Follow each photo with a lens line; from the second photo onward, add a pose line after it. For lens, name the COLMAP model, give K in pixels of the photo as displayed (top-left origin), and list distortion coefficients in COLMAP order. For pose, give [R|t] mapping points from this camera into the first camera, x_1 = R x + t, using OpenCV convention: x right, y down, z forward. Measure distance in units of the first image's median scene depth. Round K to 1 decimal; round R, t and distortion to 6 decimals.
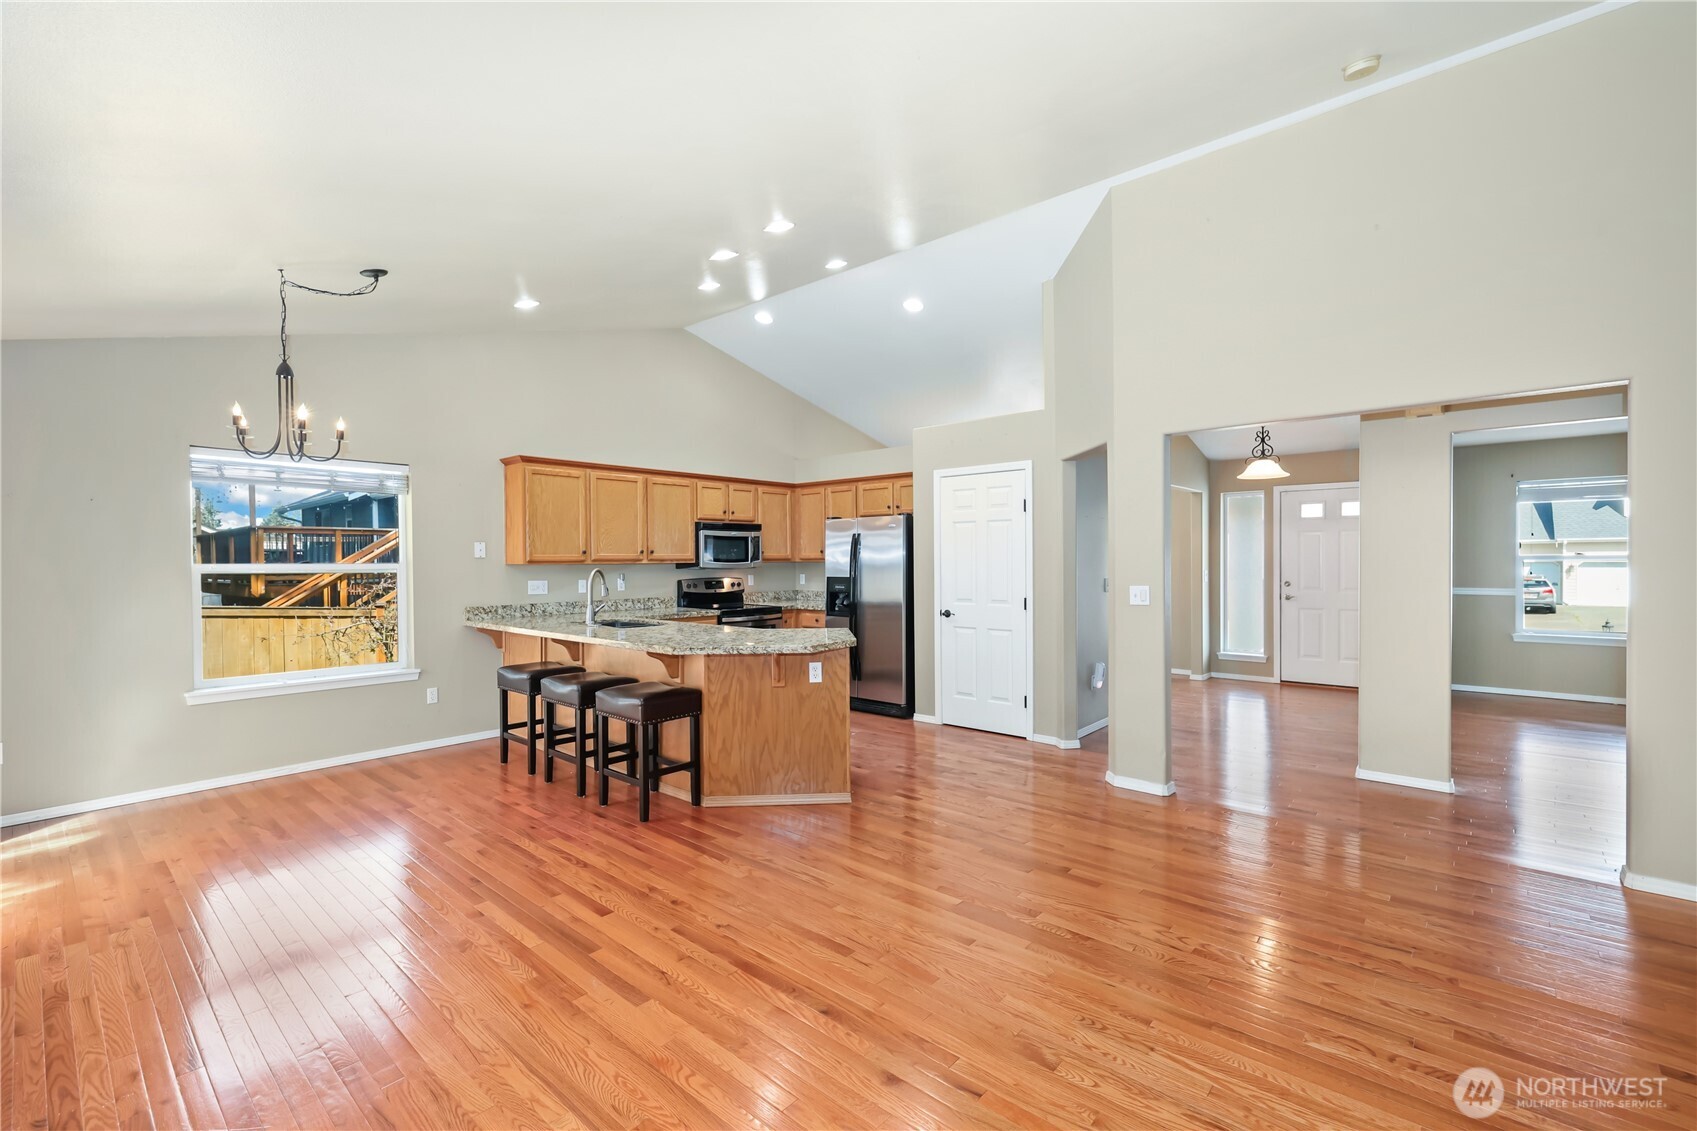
lens RADIAL K [[741.4, 0, 856.5], [0, 741.4, 564.2], [0, 0, 1]] dist [-0.007618, 0.003987]
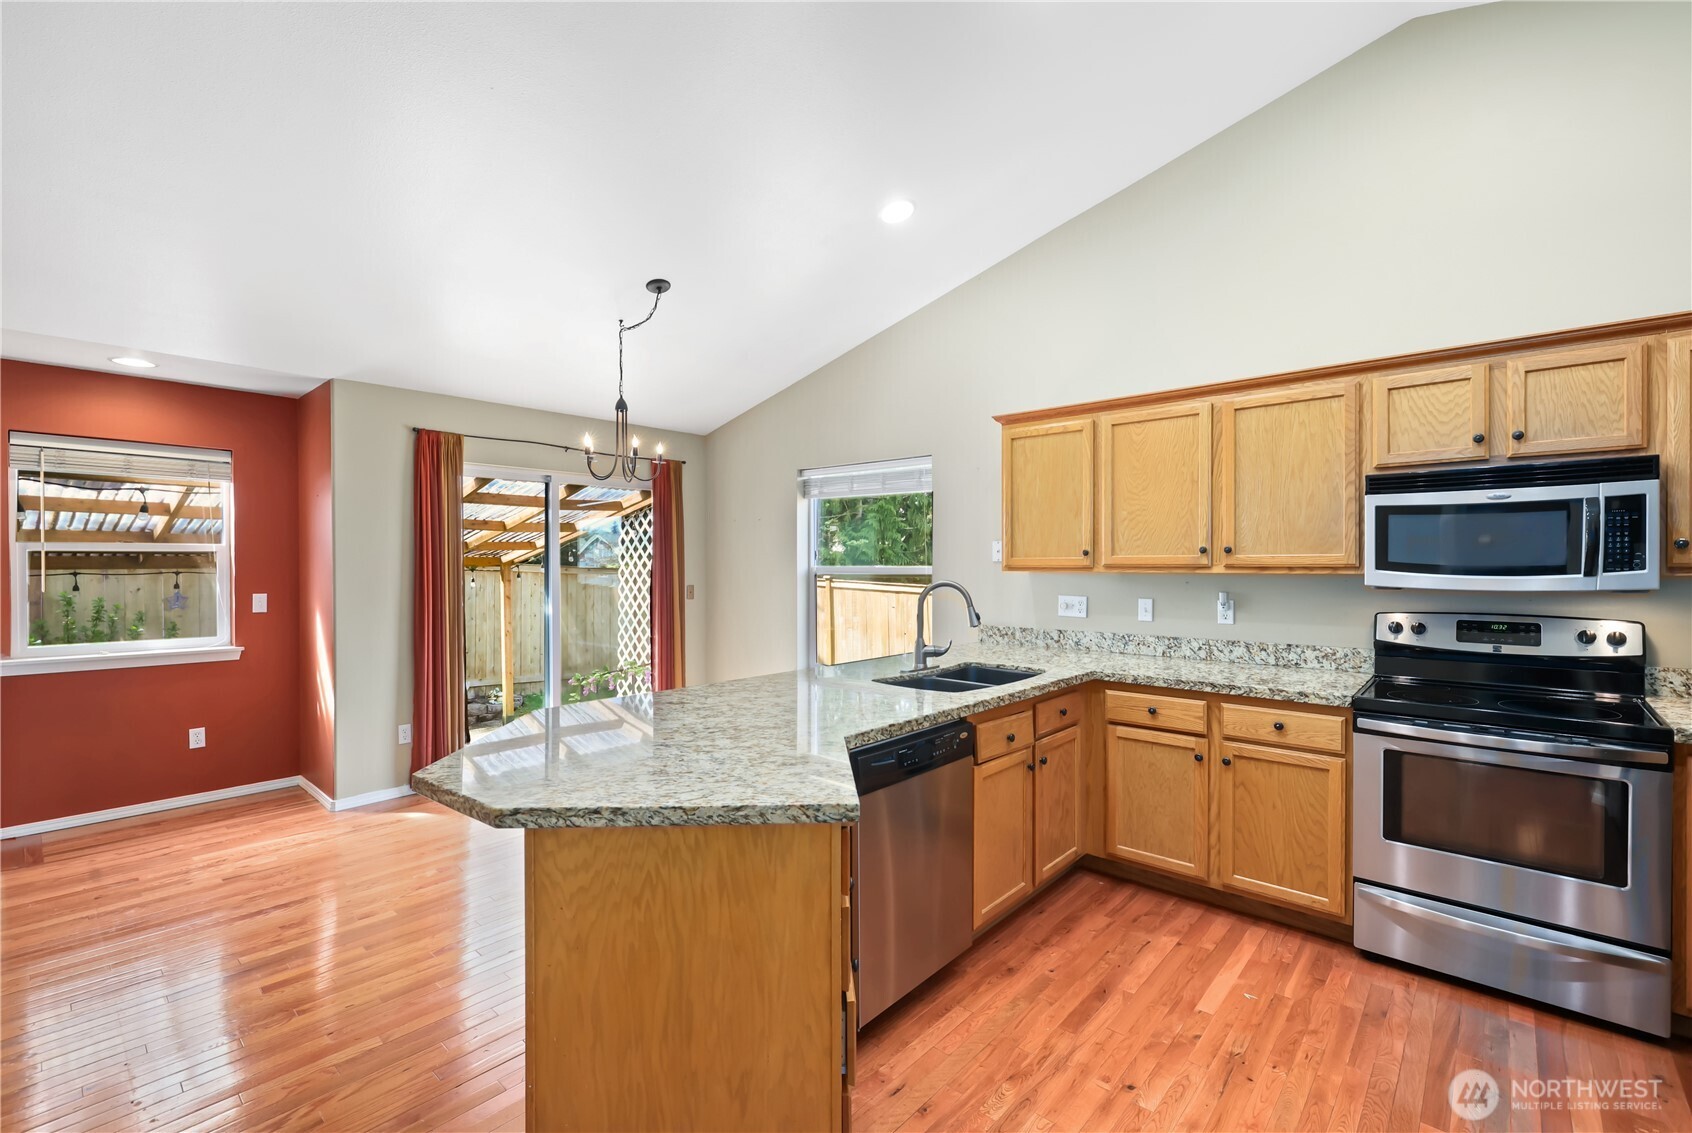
lens RADIAL K [[739.2, 0, 846.8], [0, 739.2, 569.5], [0, 0, 1]] dist [-0.007618, 0.003987]
pose [[-0.017286, 0.013378, -0.999761, 0.207512], [-0.002765, 0.999906, 0.013428, -0.009211], [0.999847, 0.002996, -0.017247, 0.719586]]
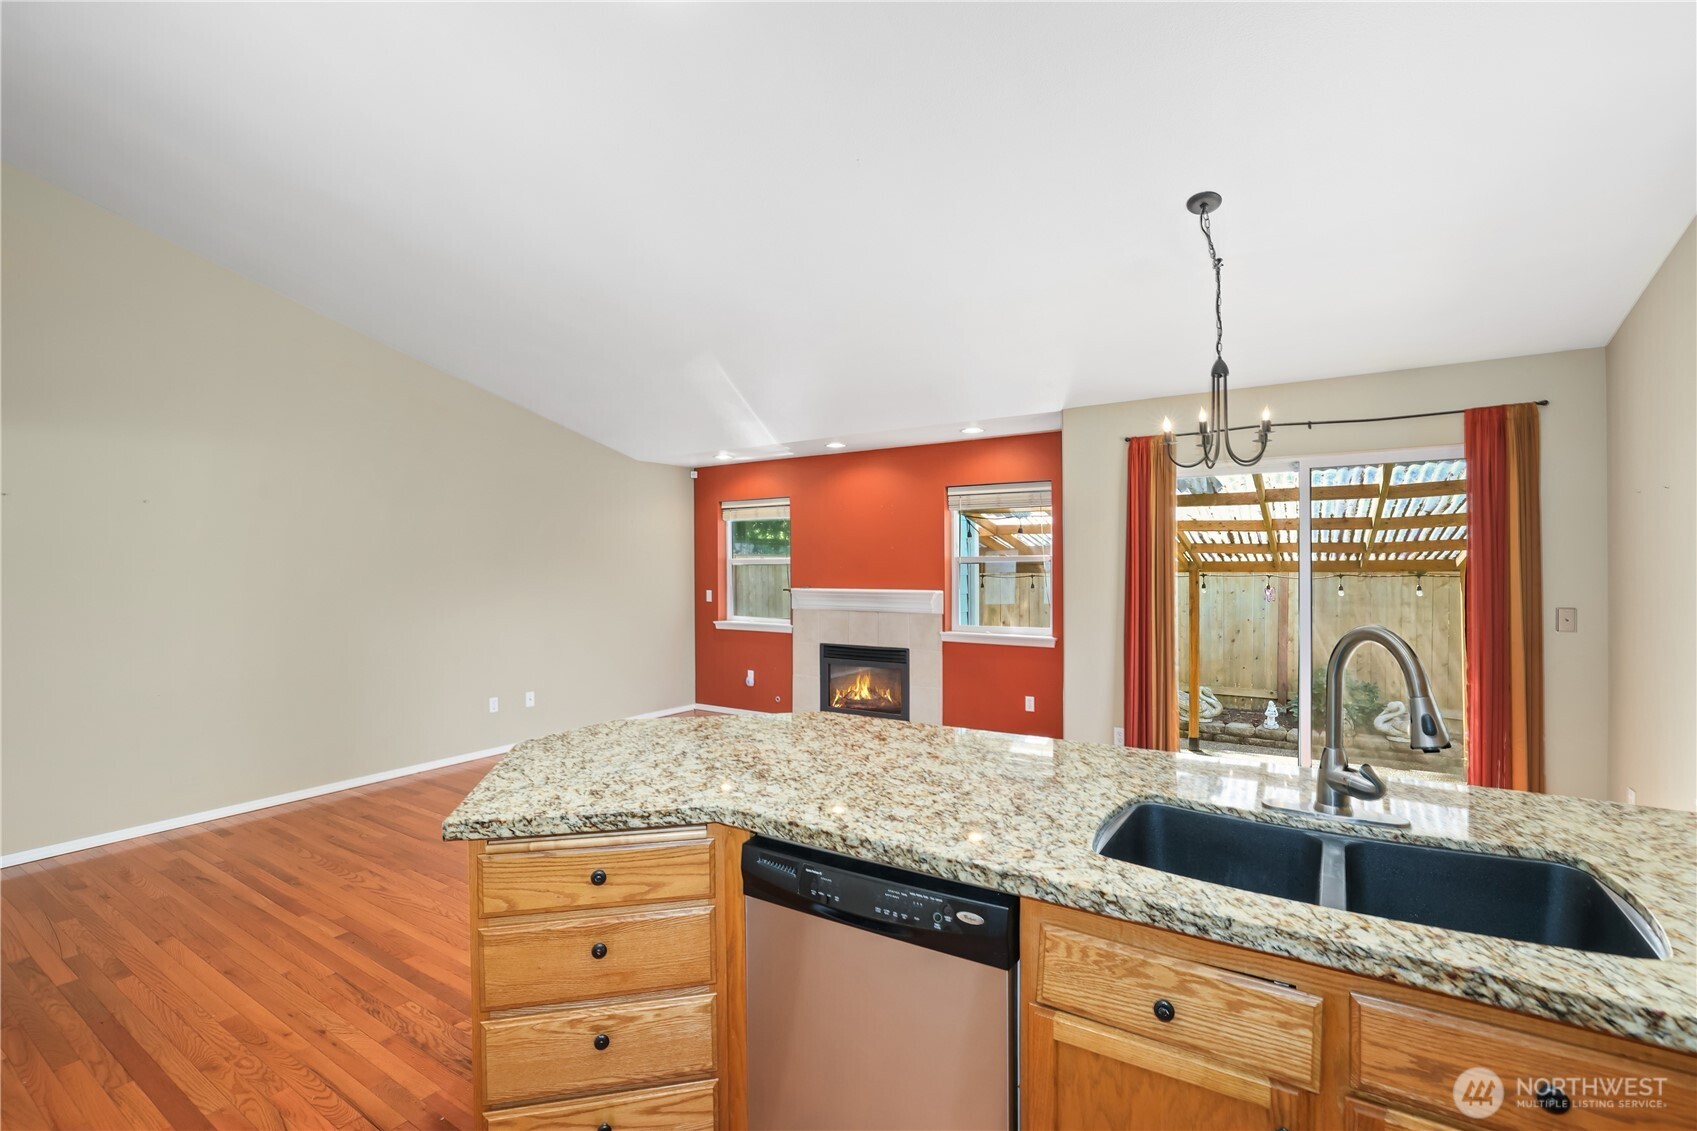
lens RADIAL K [[754.6, 0, 847.0], [0, 754.6, 565.9], [0, 0, 1]] dist [-0.035528, 0.004830]
pose [[-0.990452, 0.010648, -0.137446, -0.099149], [0.010176, 0.999940, 0.004138, -0.015311], [0.137481, 0.002700, -0.990501, 0.959691]]
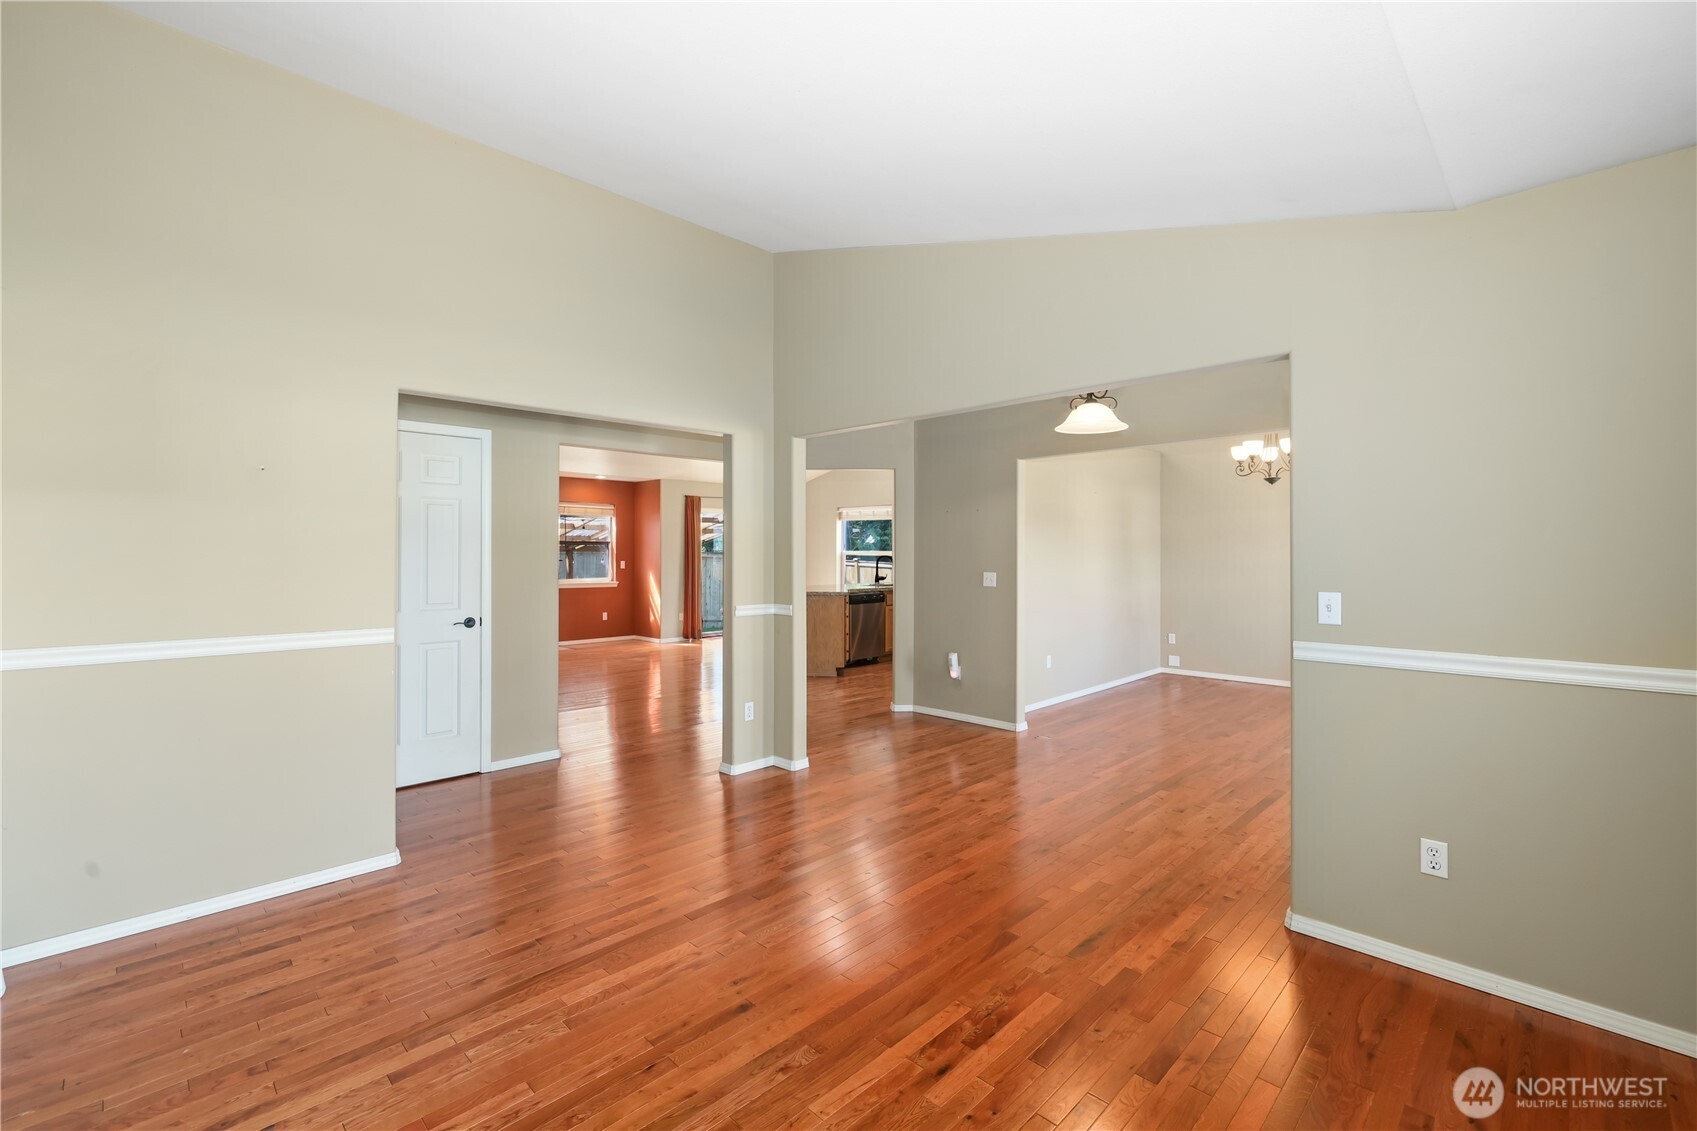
lens RADIAL K [[741.4, 0, 831.8], [0, 741.4, 558.0], [0, 0, 1]] dist [-0.007618, 0.003987]
pose [[-0.092773, 0.008219, -0.995653, 1.177399], [-0.007442, 0.999932, 0.008948, -0.001738], [0.995659, 0.008239, -0.092706, 0.804271]]
